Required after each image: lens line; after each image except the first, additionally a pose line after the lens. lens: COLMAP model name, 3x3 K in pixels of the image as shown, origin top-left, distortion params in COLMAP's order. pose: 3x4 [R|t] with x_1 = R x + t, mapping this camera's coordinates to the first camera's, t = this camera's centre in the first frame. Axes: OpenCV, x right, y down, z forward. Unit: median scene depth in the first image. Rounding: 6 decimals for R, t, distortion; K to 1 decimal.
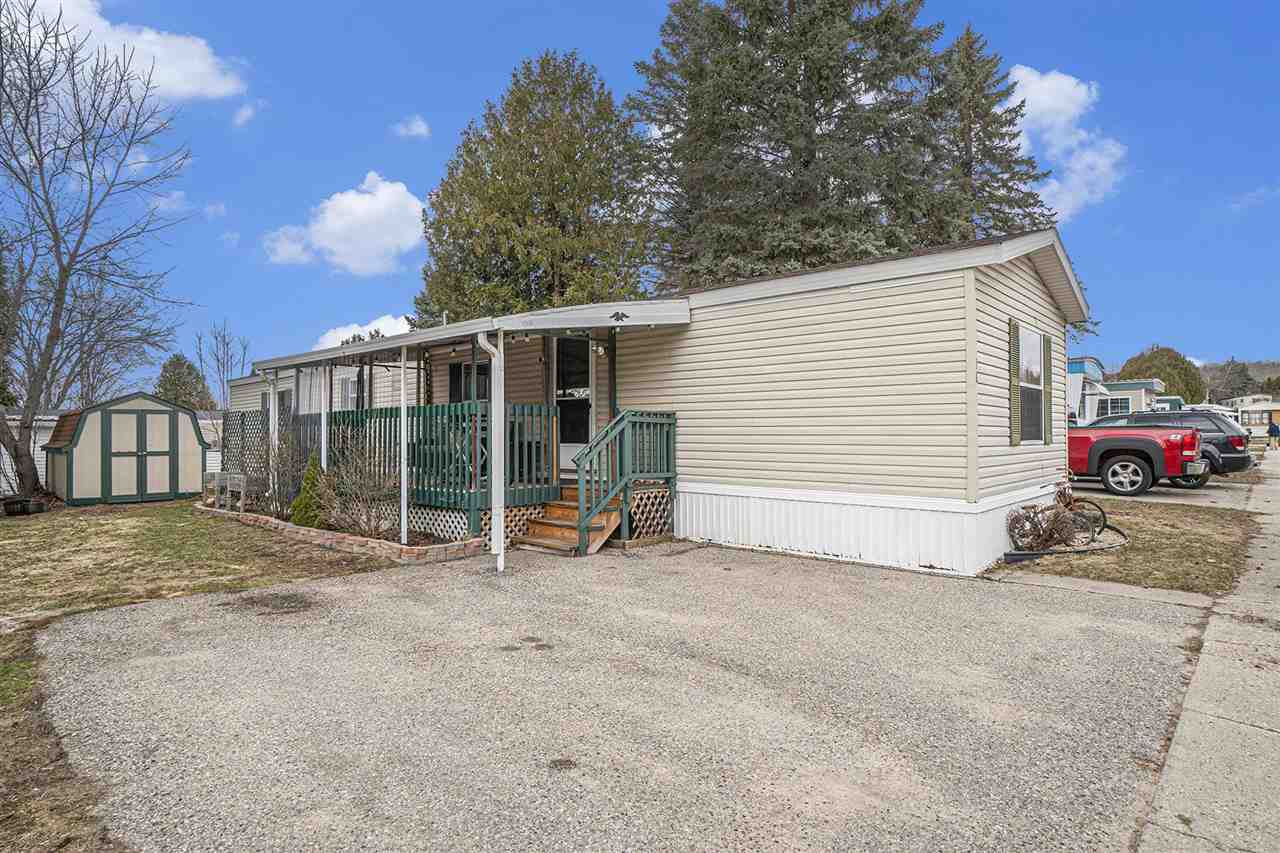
lens RADIAL K [[700.9, 0, 638.9], [0, 700.9, 431.1], [0, 0, 1]] dist [-0.002077, -0.000652]
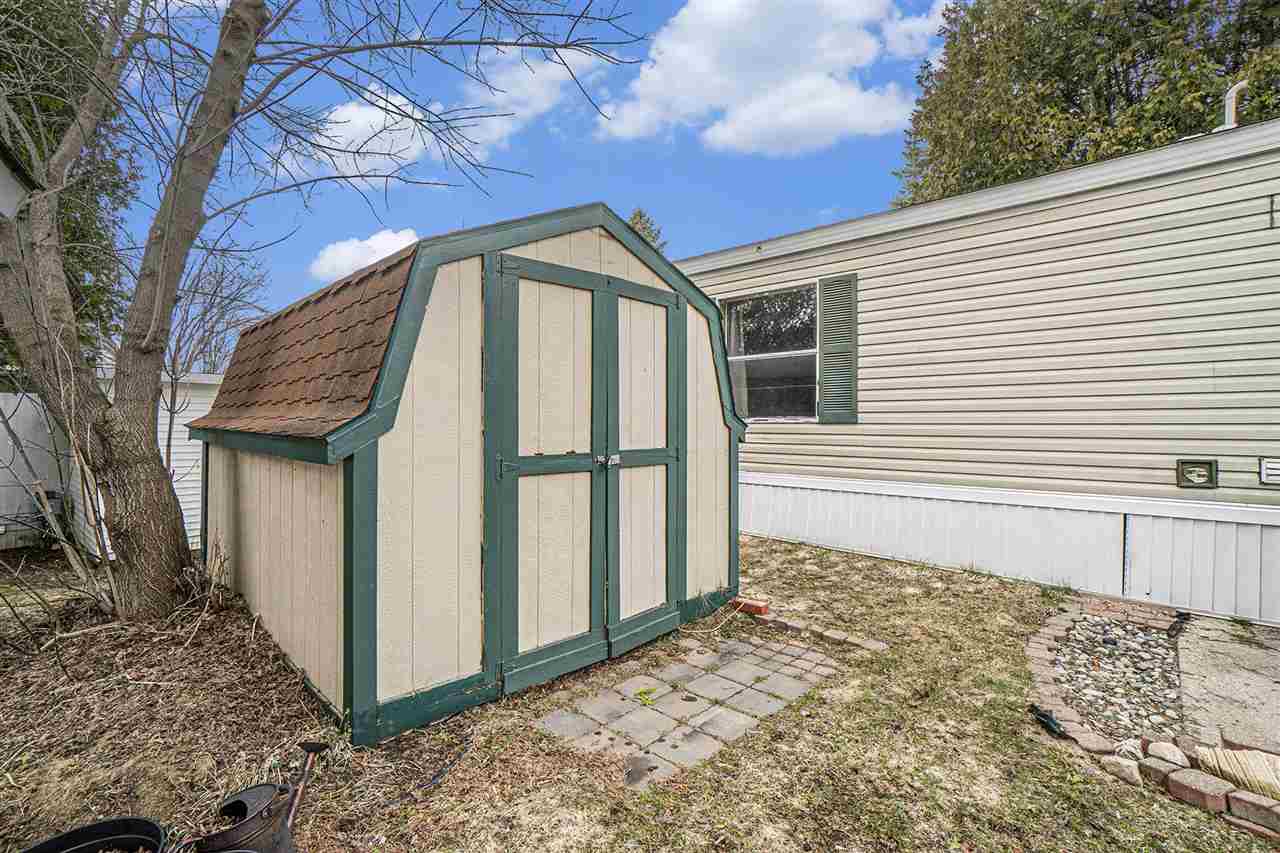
lens RADIAL K [[581.0, 0, 626.4], [0, 581.0, 424.6], [0, 0, 1]] dist [-0.064752, 0.029379]
pose [[0.999806, 0.011362, -0.016065, -0.695961], [-0.011219, 0.999897, 0.008974, 0.018003], [0.016165, -0.008792, 0.999831, 0.796934]]
